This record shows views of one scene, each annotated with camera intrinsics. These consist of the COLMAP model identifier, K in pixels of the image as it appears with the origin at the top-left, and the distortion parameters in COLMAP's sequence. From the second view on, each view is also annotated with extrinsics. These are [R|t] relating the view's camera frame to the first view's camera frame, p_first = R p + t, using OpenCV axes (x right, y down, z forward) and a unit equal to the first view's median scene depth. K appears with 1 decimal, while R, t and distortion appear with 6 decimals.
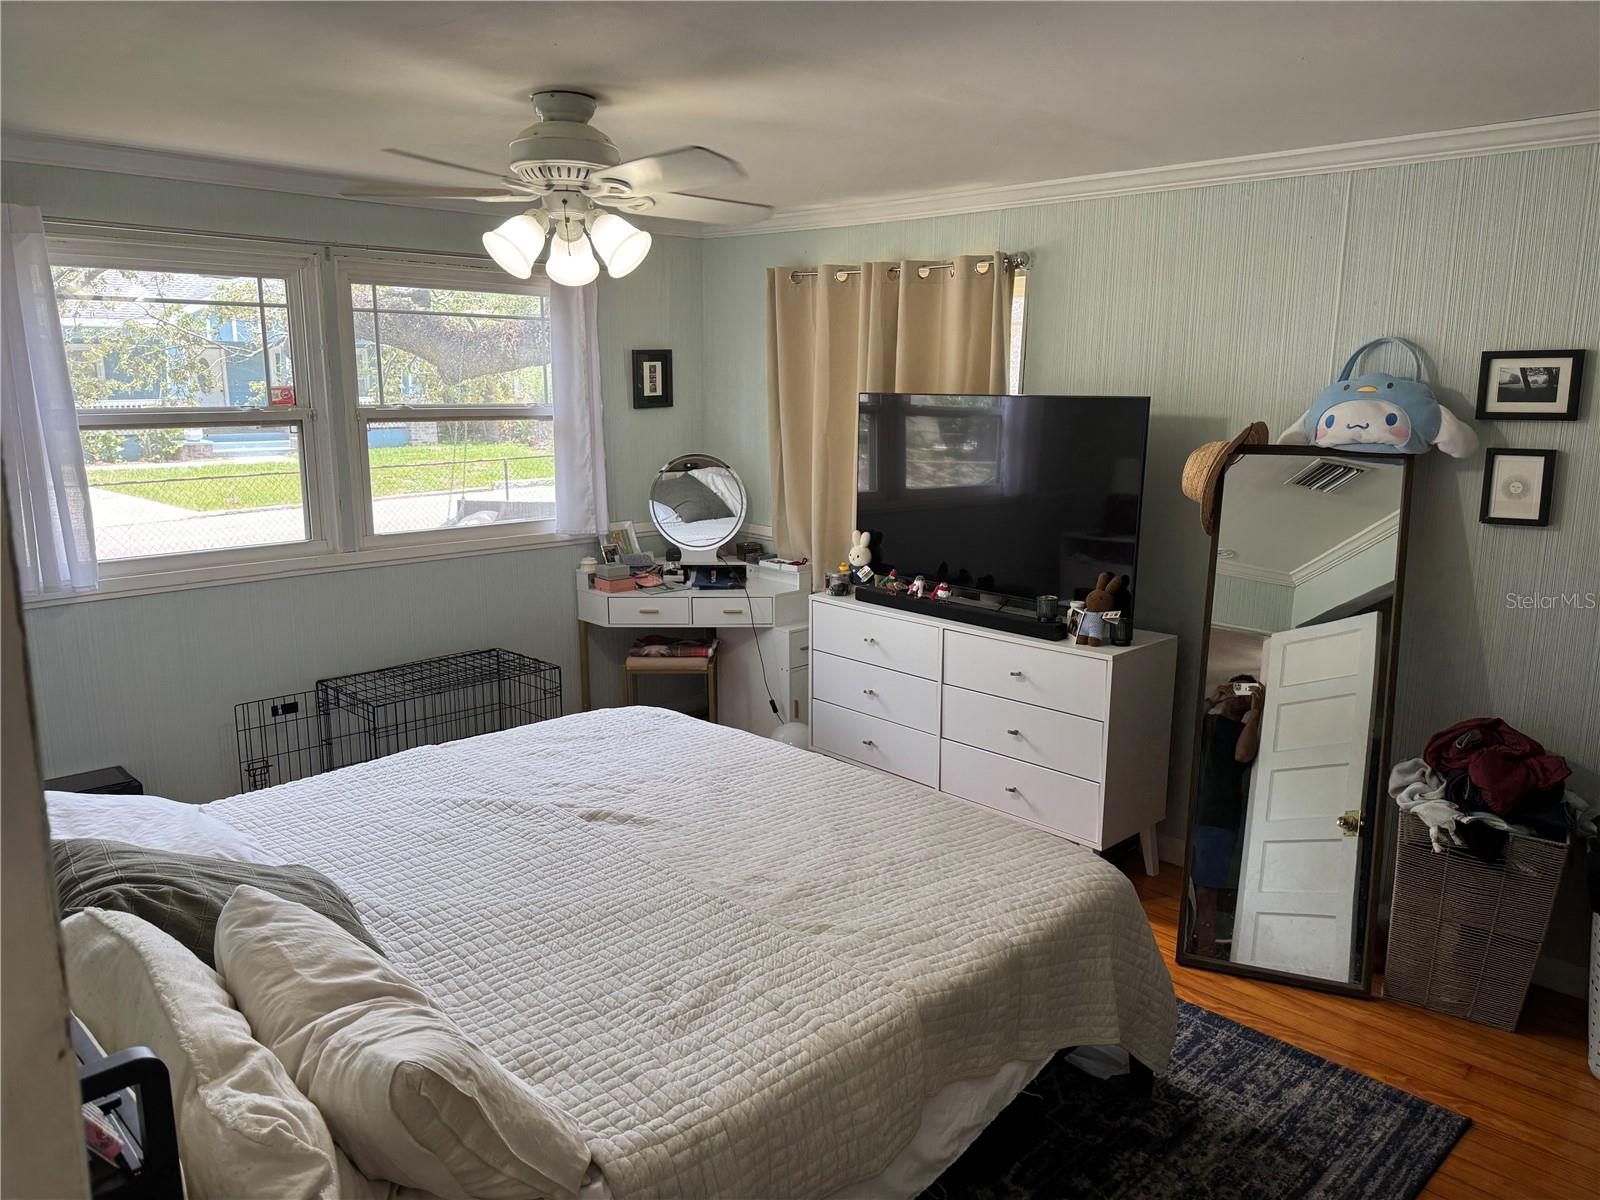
lens RADIAL K [[1108.1, 0, 791.4], [0, 1108.1, 597.0], [0, 0, 1]] dist [0.062454, -0.077248]
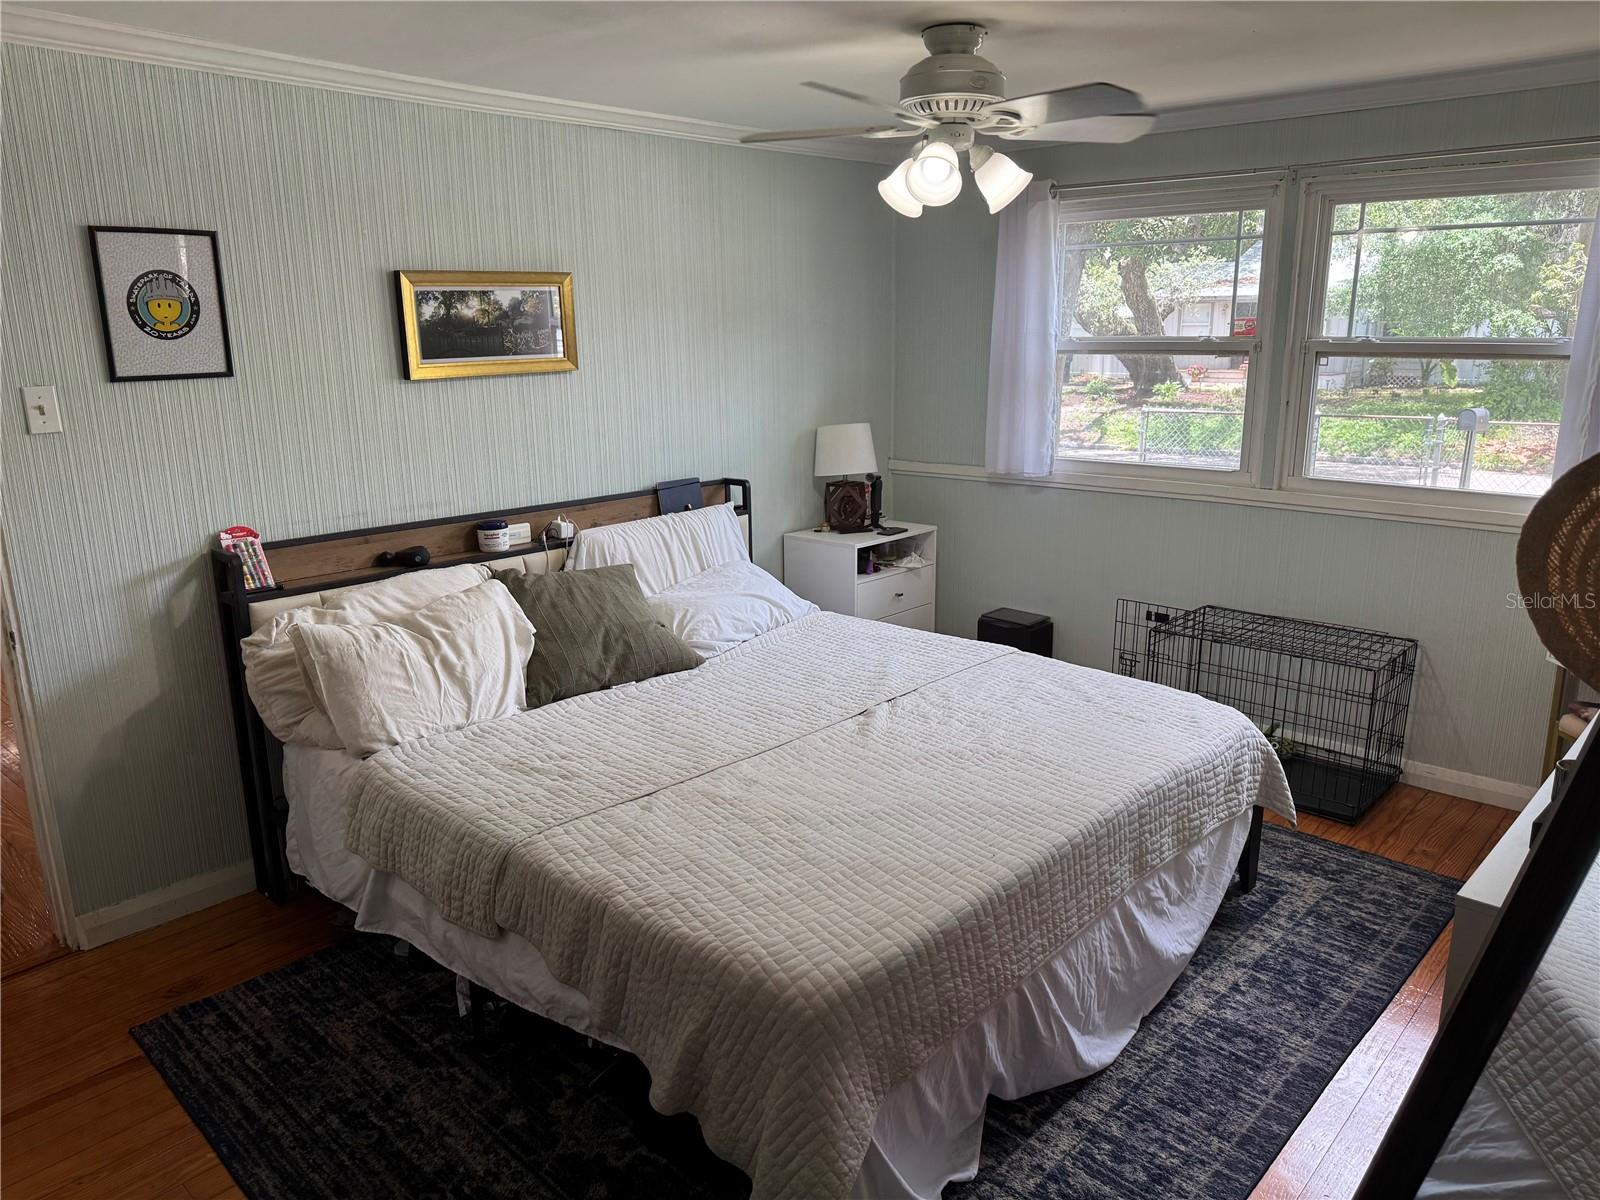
lens RADIAL K [[1108.1, 0, 789.8], [0, 1108.1, 599.3], [0, 0, 1]] dist [0.062454, -0.077248]
pose [[0.054437, 0.243255, -0.968434, 0.582704], [-0.178674, 0.956591, 0.230237, -0.103973], [0.982401, 0.160501, 0.095537, 0.539741]]
